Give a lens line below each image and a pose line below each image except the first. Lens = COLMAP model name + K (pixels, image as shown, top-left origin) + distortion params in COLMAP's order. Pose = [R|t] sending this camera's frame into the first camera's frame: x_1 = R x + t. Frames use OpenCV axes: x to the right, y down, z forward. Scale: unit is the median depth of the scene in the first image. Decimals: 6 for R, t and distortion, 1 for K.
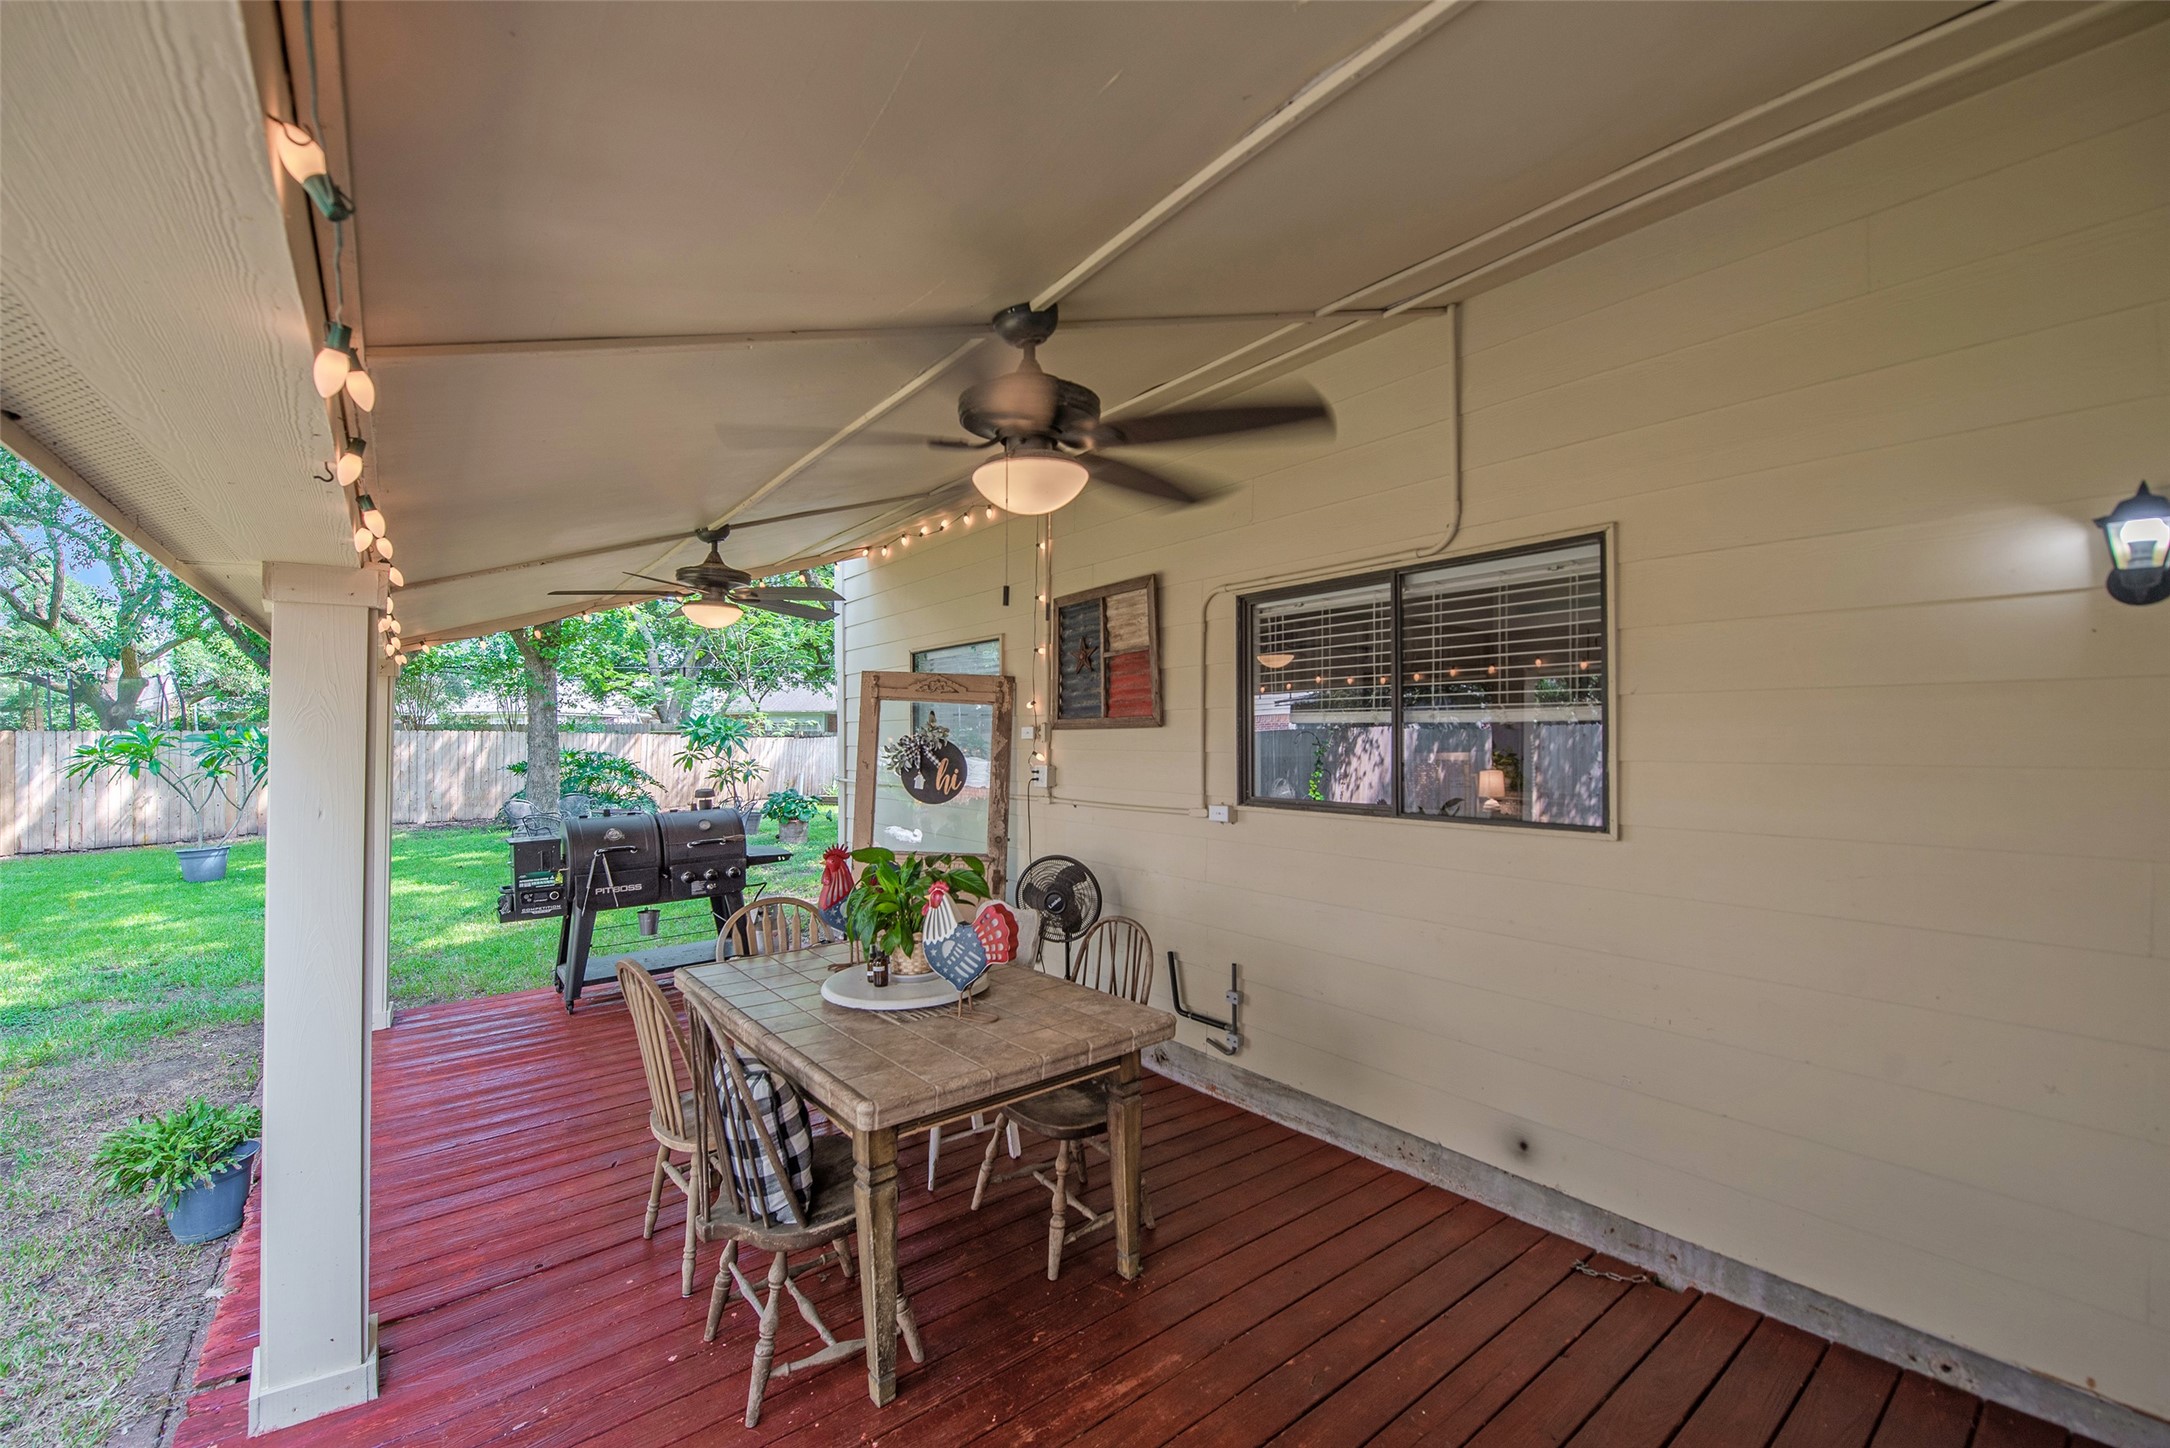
lens RADIAL K [[899.7, 0, 1096.1], [0, 899.7, 735.0], [0, 0, 1]] dist [-0.020329, -0.000471]
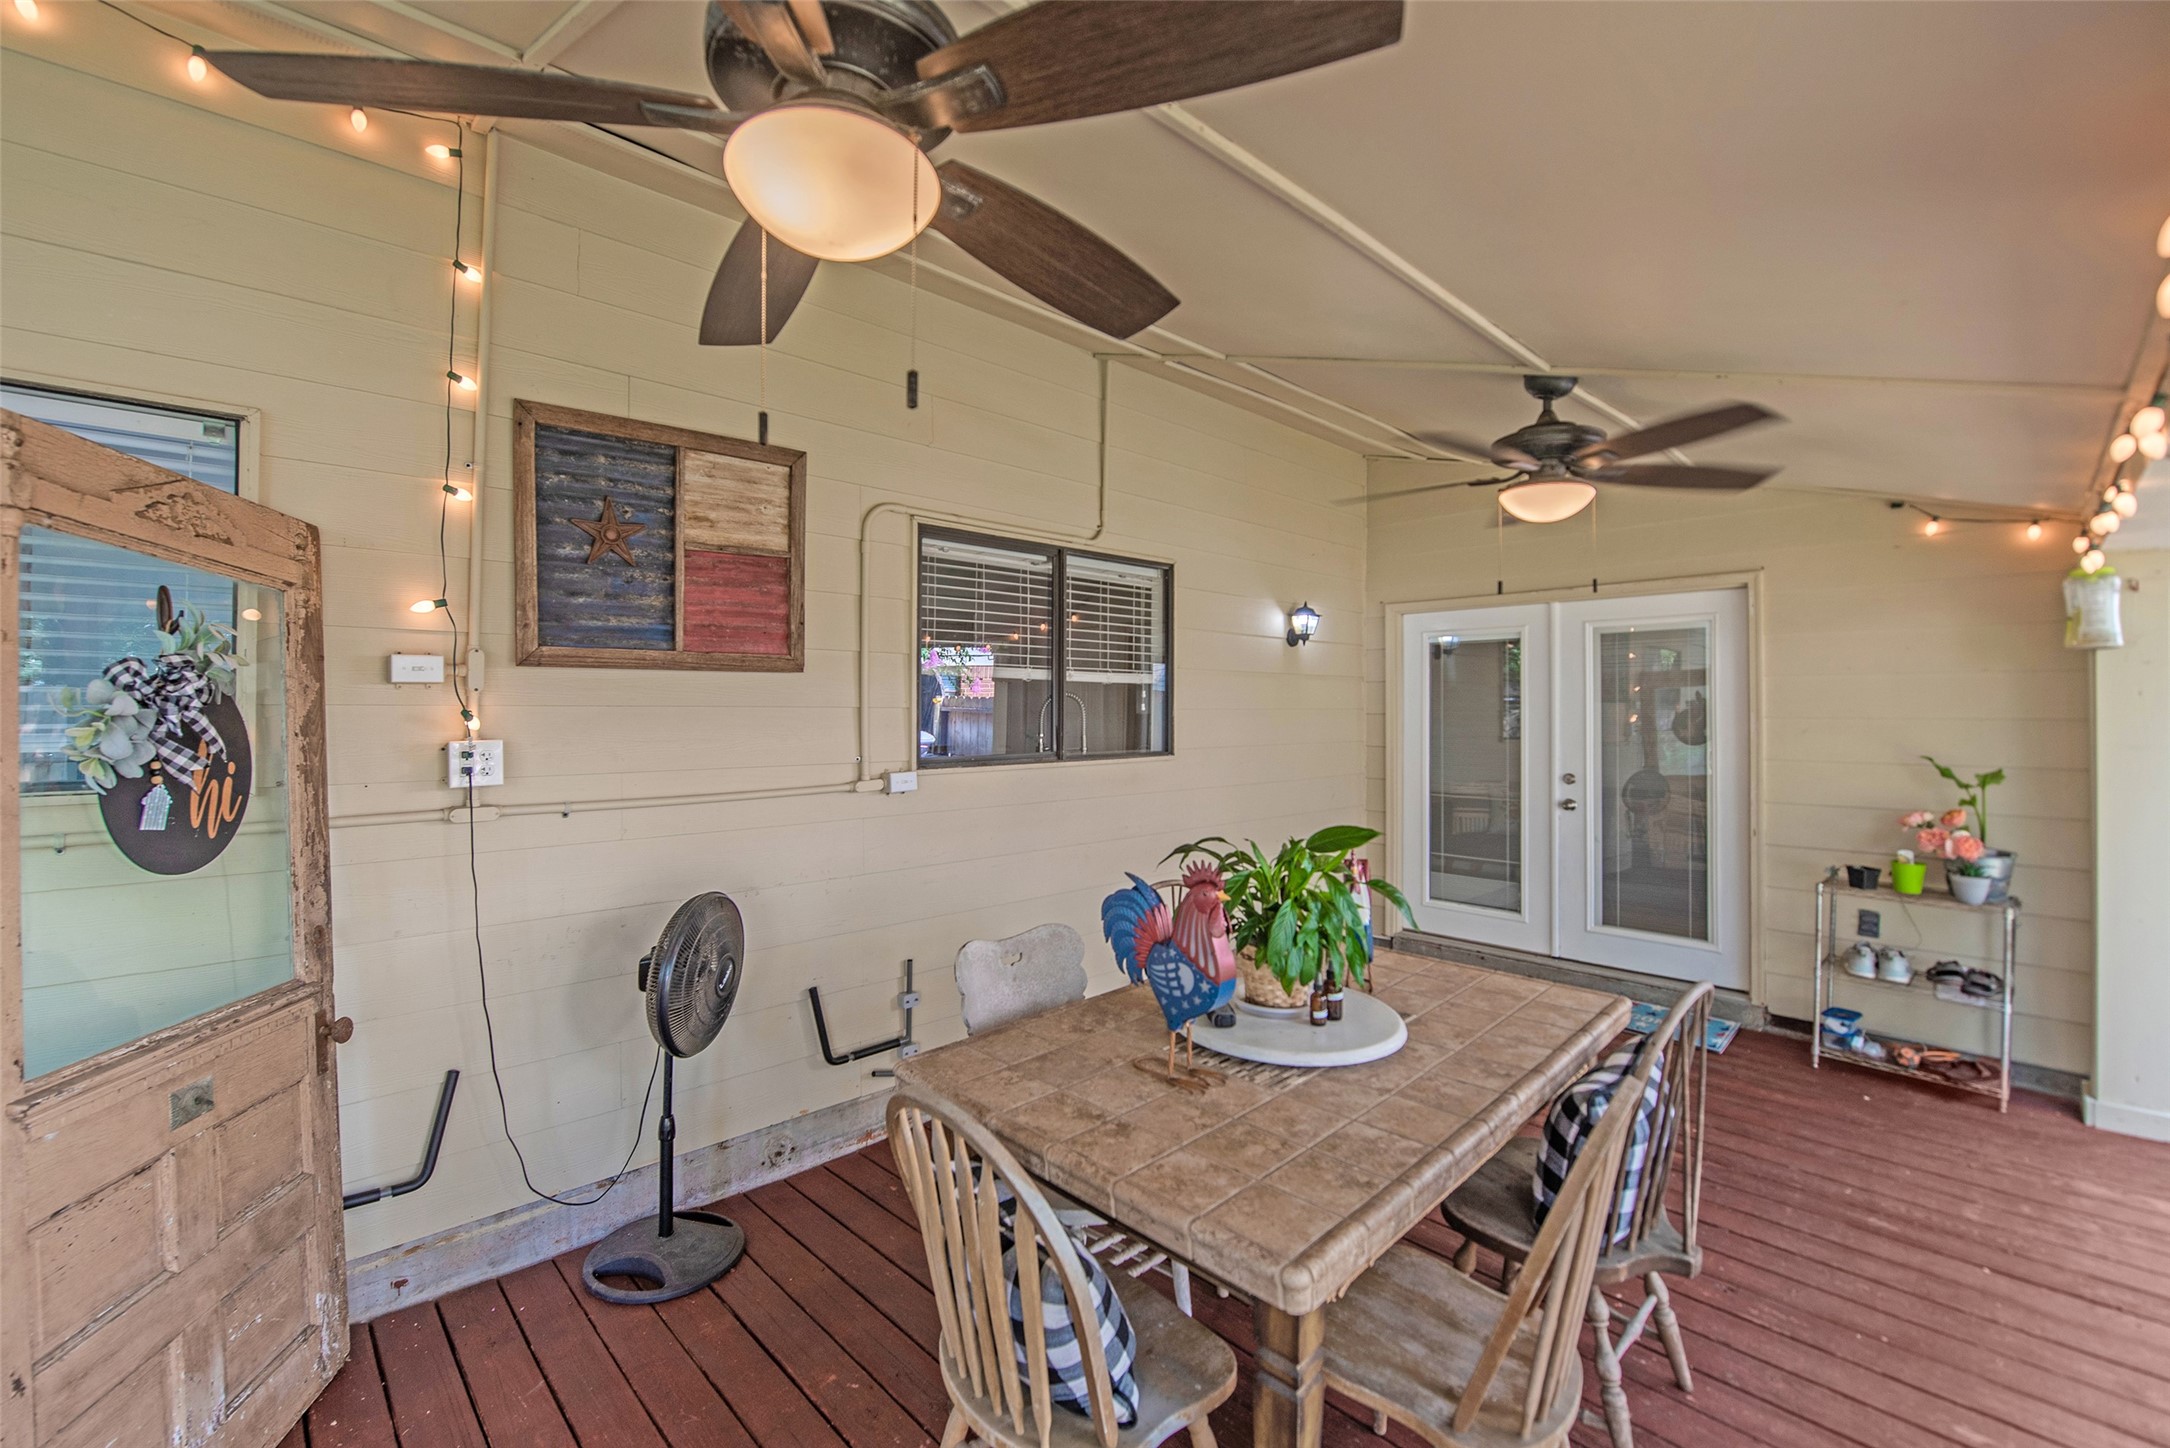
lens RADIAL K [[899.7, 0, 1076.0], [0, 899.7, 684.5], [0, 0, 1]] dist [-0.020329, -0.000471]
pose [[-0.090866, 0.020714, 0.995648, -0.590236], [-0.014091, 0.999657, -0.022084, 0.011545], [-0.995763, -0.016036, -0.090543, 0.782226]]
